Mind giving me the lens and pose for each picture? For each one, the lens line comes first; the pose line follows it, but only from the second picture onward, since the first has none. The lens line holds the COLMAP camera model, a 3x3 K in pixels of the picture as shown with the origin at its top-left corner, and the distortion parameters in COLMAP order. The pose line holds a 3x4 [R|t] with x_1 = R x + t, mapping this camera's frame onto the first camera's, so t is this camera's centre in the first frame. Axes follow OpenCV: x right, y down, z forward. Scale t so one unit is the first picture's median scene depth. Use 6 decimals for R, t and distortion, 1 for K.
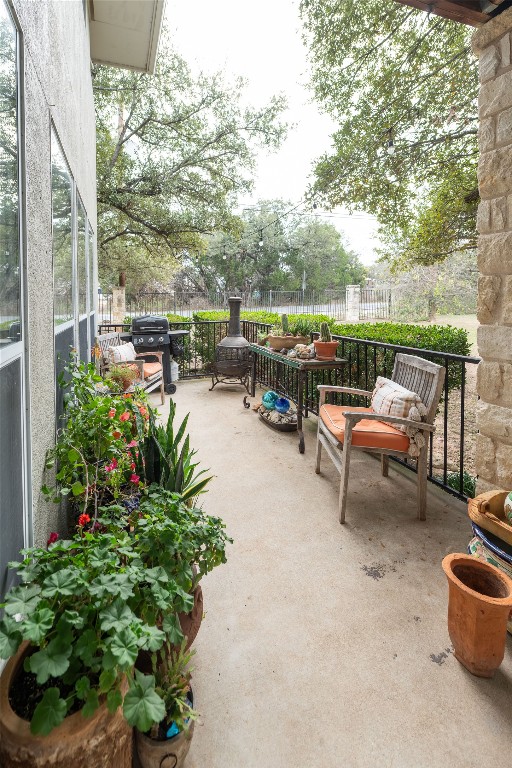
lens RADIAL K [[320.9, 0, 228.2], [0, 320.9, 369.6], [0, 0, 1]] dist [0.000144, -0.000796]
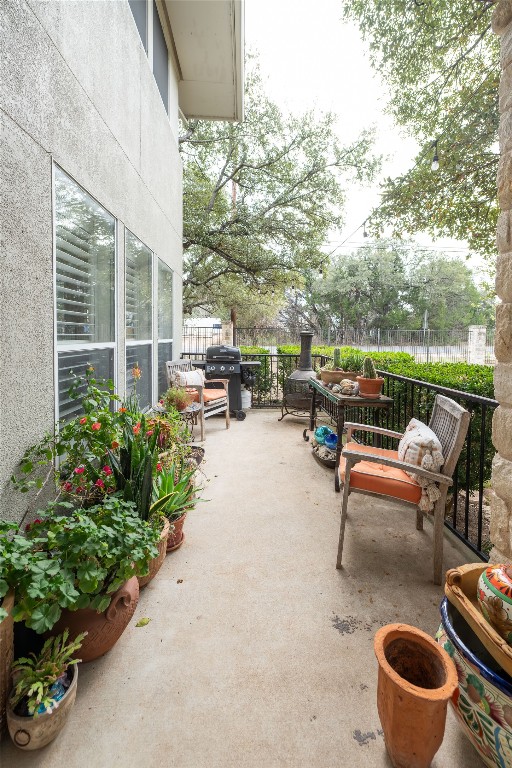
lens RADIAL K [[303.5, 0, 74.0], [0, 303.5, 385.1], [0, 0, 1]] dist [-0.002564, 0.000427]
pose [[0.967927, 0.079990, -0.238156, -0.456018], [-0.080353, 0.996733, 0.008199, -0.004592], [0.238034, 0.011201, 0.971192, -0.108258]]
